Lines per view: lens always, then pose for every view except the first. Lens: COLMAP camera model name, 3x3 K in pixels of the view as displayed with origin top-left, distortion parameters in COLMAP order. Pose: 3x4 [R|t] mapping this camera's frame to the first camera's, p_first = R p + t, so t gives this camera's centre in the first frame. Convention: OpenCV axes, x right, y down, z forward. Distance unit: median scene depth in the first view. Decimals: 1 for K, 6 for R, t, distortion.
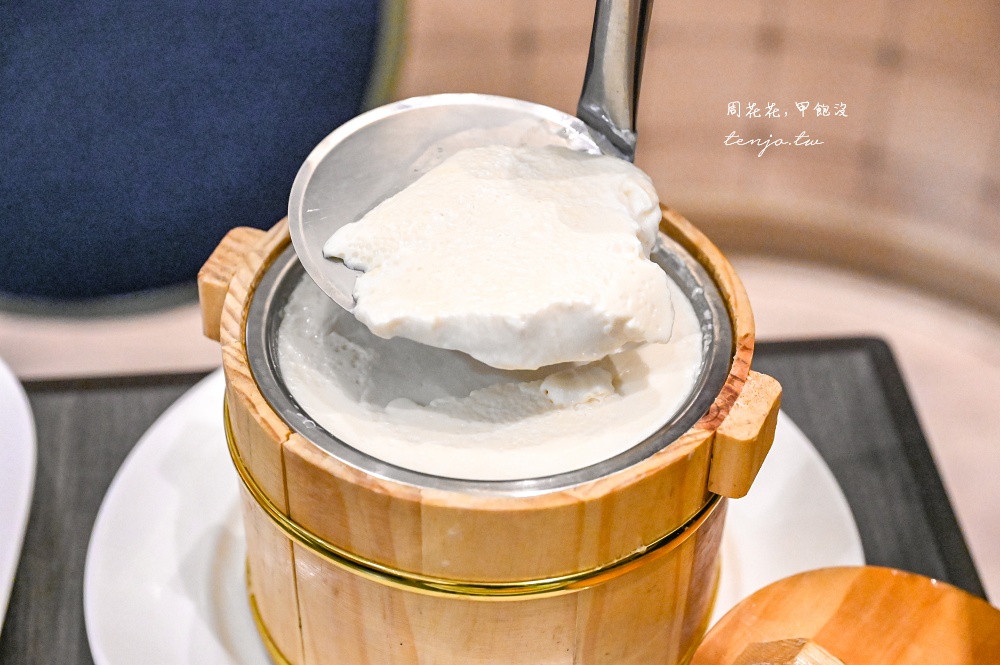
lens RADIAL K [[1868.7, 0, 500.3], [0, 1868.7, 333.5], [0, 0, 1]] dist [0.040271, 0.000000]
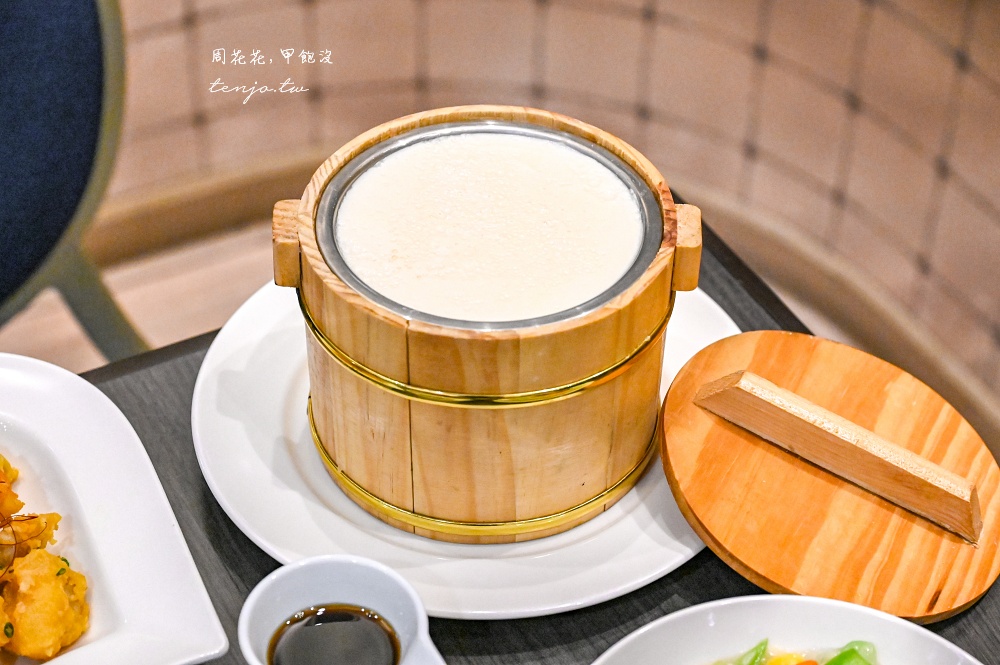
lens RADIAL K [[2042.5, 0, 499.8], [0, 2042.5, 332.1], [0, 0, 1]] dist [-0.053907, 0.000000]
pose [[0.920926, -0.257474, 0.292580, -0.498008], [0.257266, 0.965517, 0.039896, 0.018037], [-0.292763, 0.038530, 0.955408, -0.487425]]
